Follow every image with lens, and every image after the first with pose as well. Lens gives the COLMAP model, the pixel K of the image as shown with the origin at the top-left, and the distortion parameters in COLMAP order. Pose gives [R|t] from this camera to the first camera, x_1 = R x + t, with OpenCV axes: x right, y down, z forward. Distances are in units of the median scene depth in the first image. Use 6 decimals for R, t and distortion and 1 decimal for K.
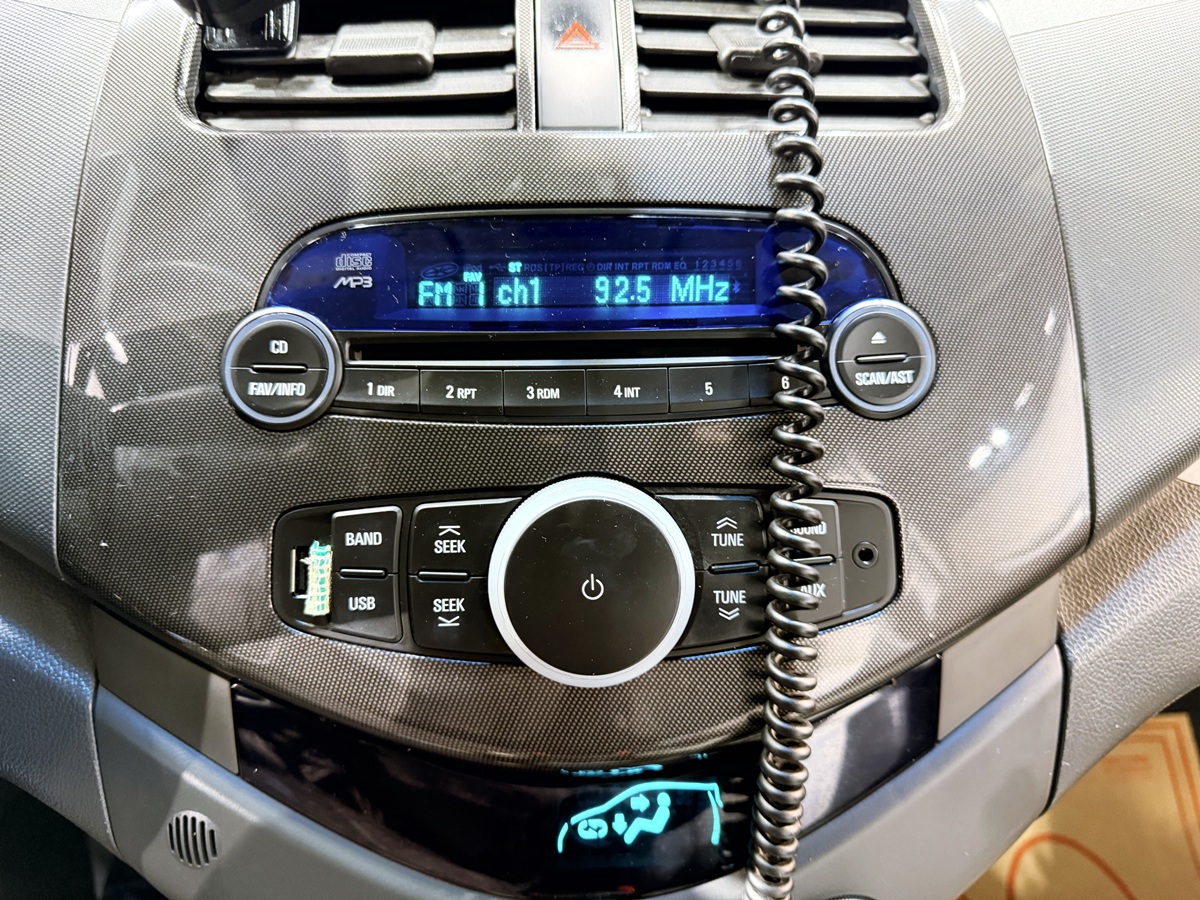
lens RADIAL K [[914.9, 0, 601.4], [0, 914.9, 448.7], [0, 0, 1]] dist [0.008137, -0.037935]
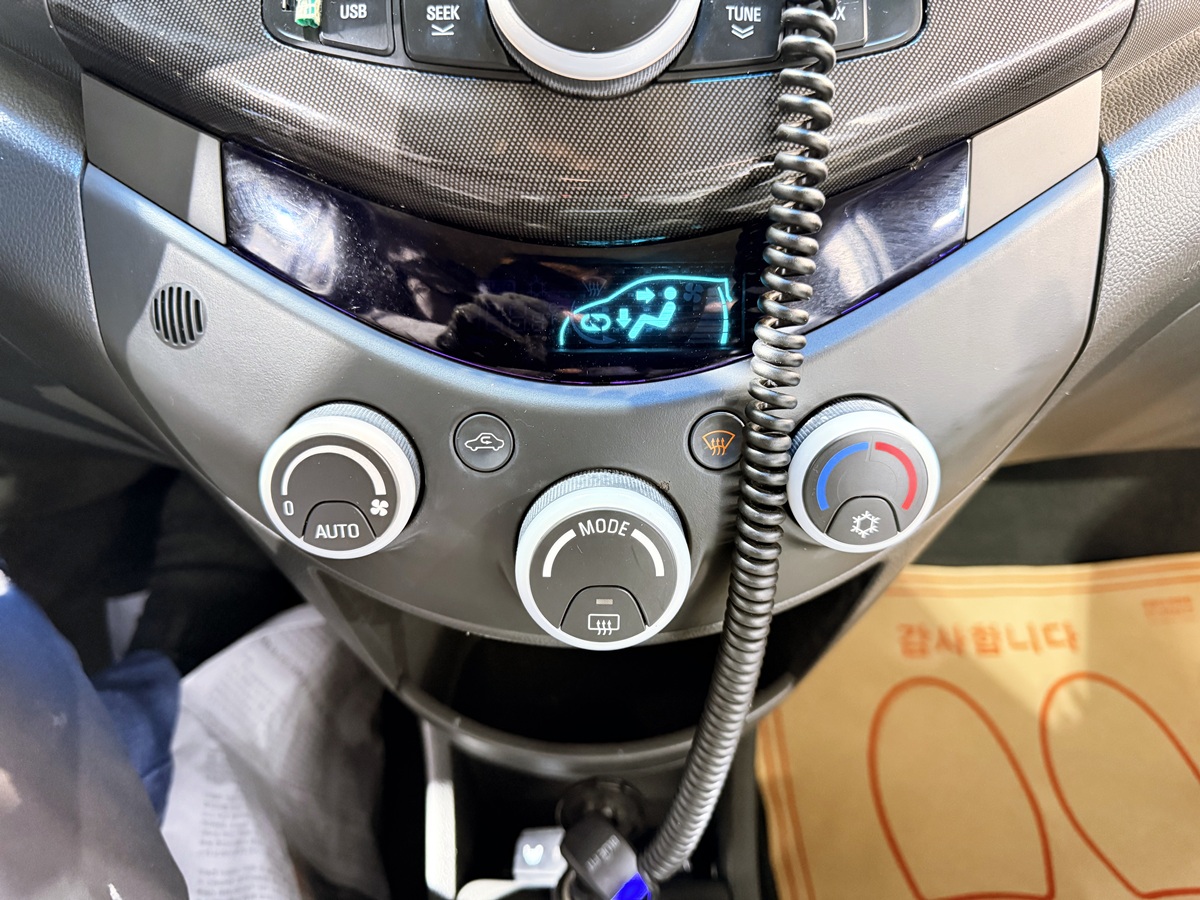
lens RADIAL K [[914.9, 0, 602.5], [0, 914.9, 450.0], [0, 0, 1]] dist [0.008137, -0.037935]
pose [[0.999065, 0.020074, -0.038299, 0.037694], [-0.019701, 0.999755, 0.010095, 0.545492], [0.038492, -0.009331, 0.999215, 0.053010]]
